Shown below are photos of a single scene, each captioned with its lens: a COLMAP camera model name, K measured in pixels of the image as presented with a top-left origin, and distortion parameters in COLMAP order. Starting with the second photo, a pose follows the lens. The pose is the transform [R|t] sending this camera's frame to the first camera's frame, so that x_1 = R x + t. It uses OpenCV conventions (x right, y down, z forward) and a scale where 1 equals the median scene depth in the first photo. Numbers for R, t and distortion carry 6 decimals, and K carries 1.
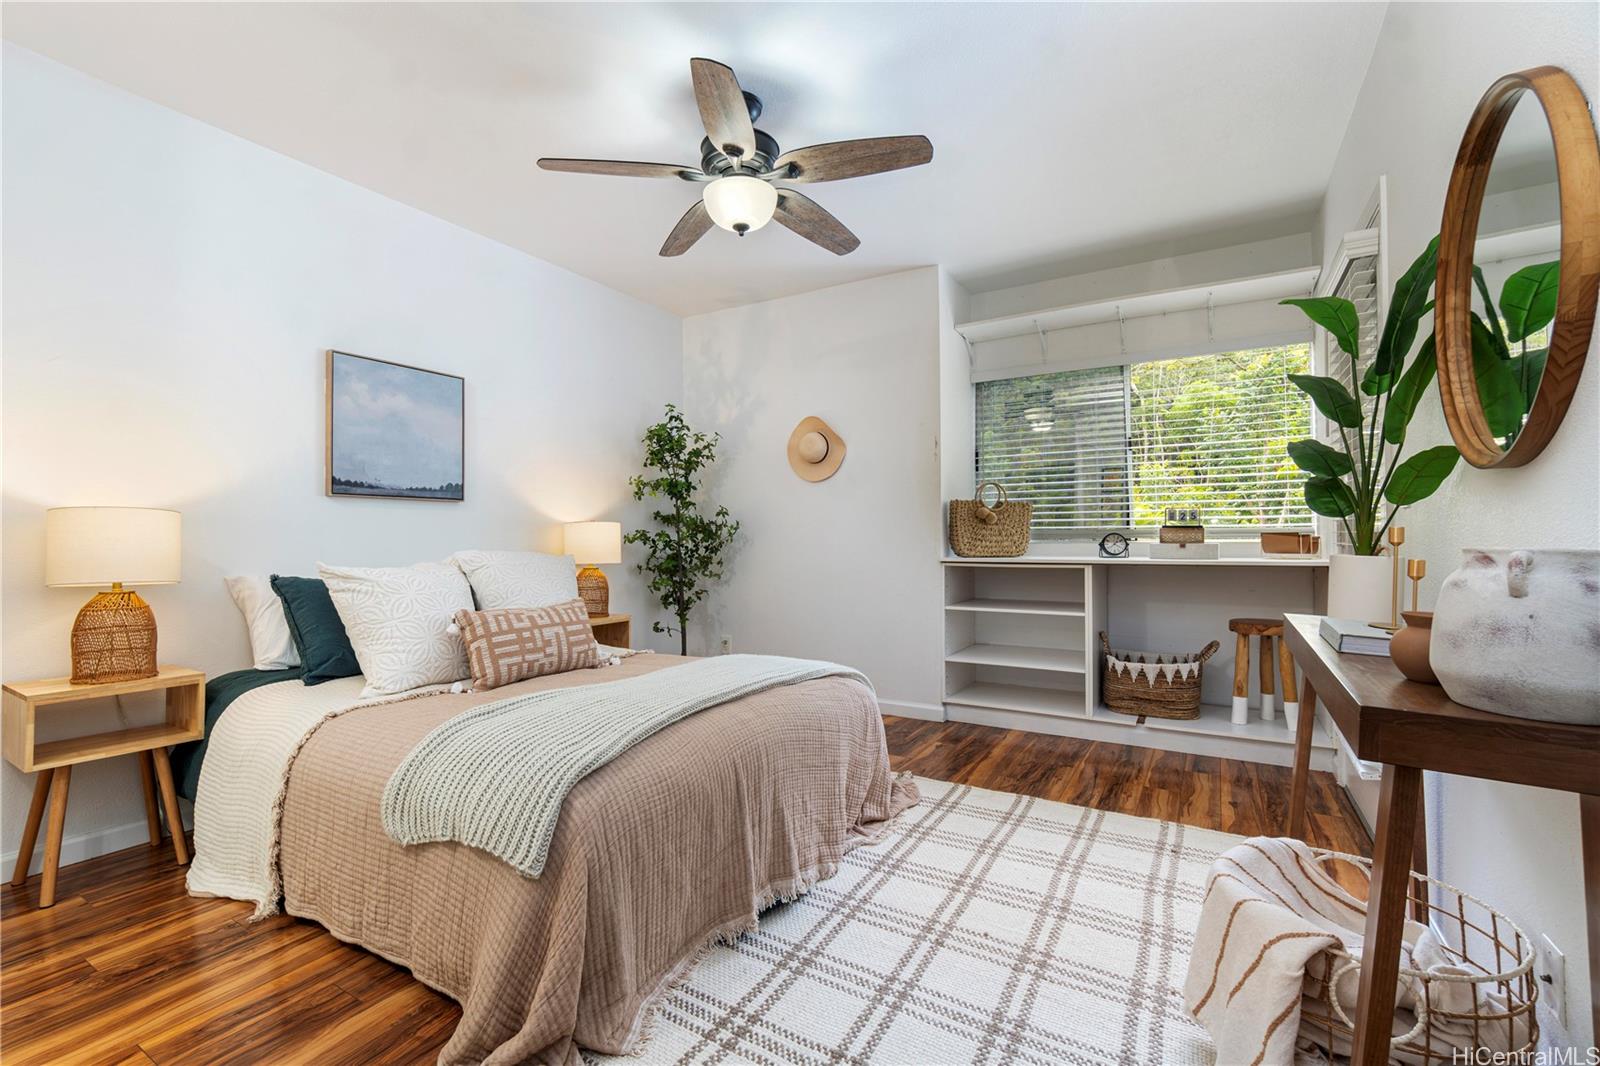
lens RADIAL K [[733.0, 0, 799.1], [0, 733.0, 544.4], [0, 0, 1]] dist [-0.000686, 0.000120]
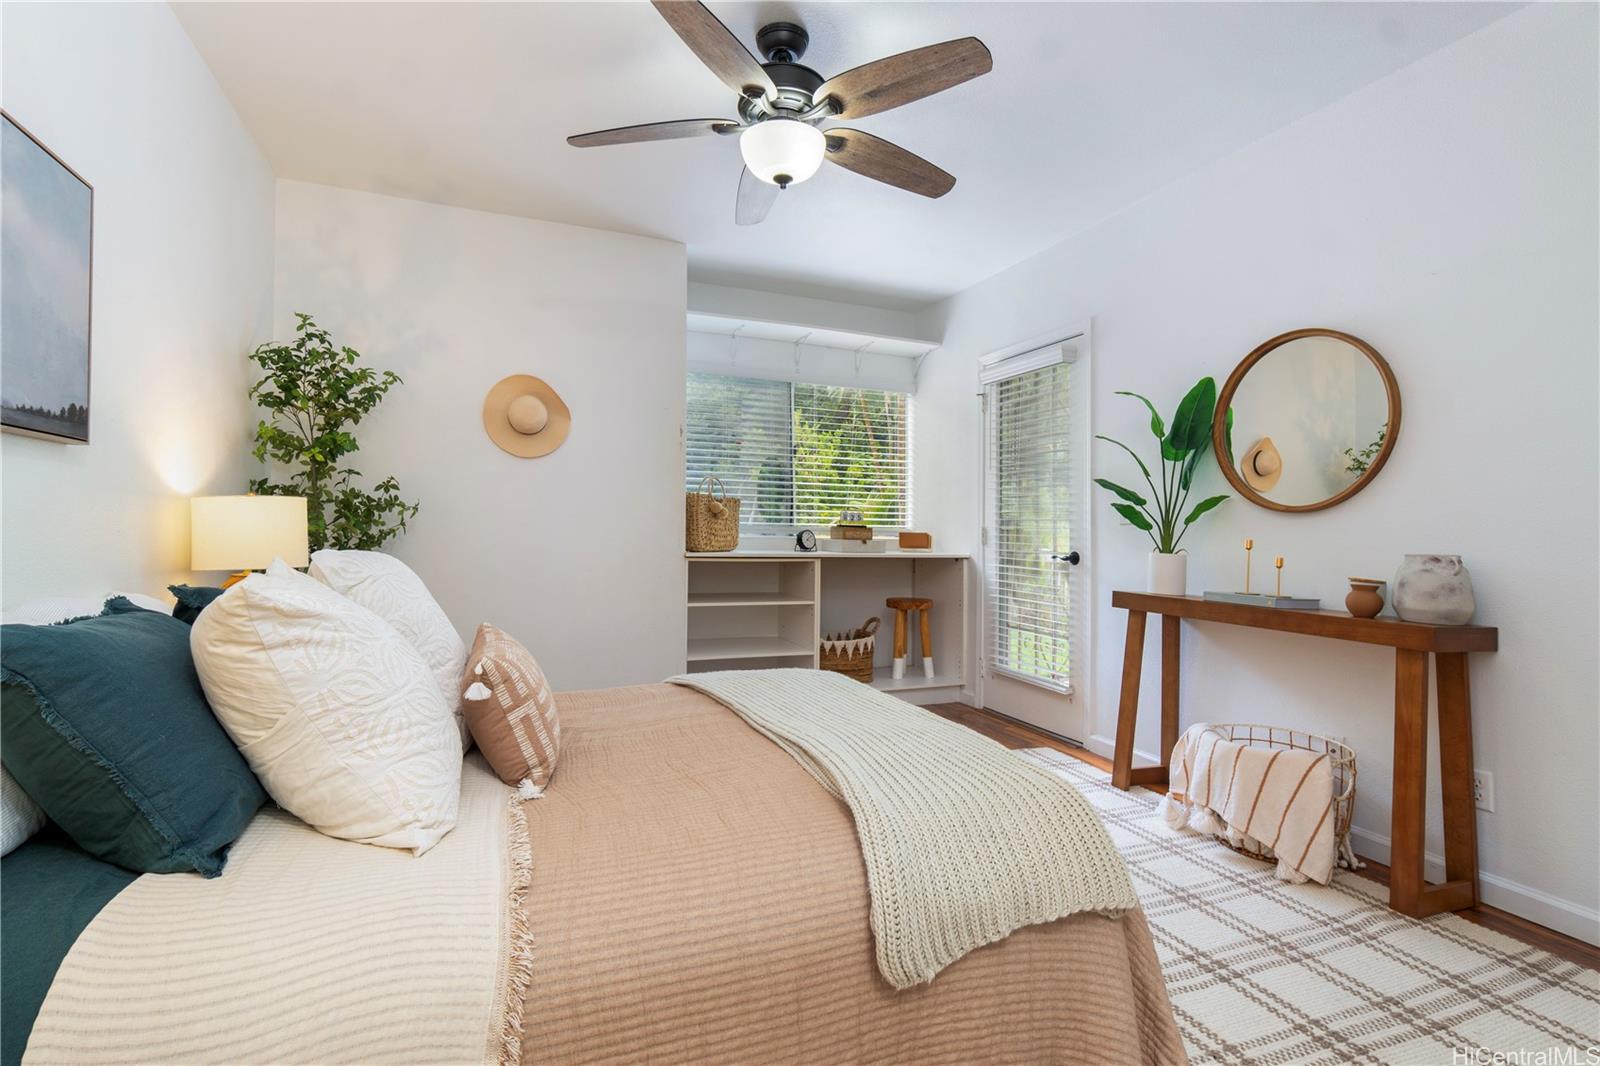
lens RADIAL K [[776.8, 0, 800.0], [0, 776.8, 533.0], [0, 0, 1]] dist [-0.000356, 0.000354]
pose [[0.575509, 0.012313, 0.817703, -0.608686], [-0.016159, 0.999863, -0.003683, -0.006893], [-0.817636, -0.011093, 0.575629, 0.334623]]
